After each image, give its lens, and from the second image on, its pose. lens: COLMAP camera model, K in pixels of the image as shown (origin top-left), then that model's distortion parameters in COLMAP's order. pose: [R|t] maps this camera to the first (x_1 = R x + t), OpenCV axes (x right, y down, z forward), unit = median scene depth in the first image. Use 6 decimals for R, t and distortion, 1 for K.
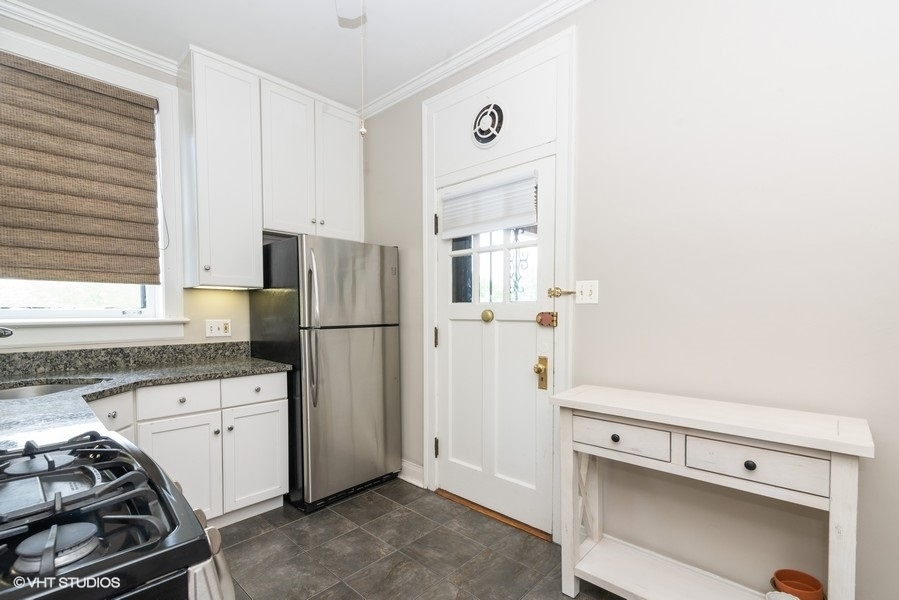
lens RADIAL K [[412.7, 0, 450.1], [0, 412.7, 323.9], [0, 0, 1]] dist [0.013242, -0.000579]
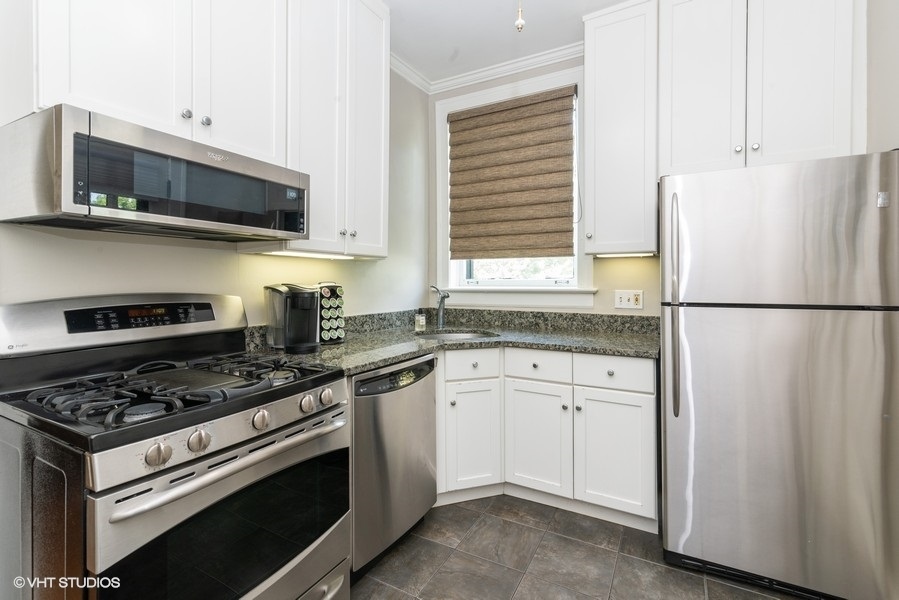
lens RADIAL K [[412.7, 0, 444.4], [0, 412.7, 281.1], [0, 0, 1]] dist [0.013242, -0.000579]
pose [[0.245035, 0.001267, -0.969513, 0.263453], [-0.029586, 0.999543, -0.006171, -0.014371], [0.969063, 0.030196, 0.244961, 0.440465]]
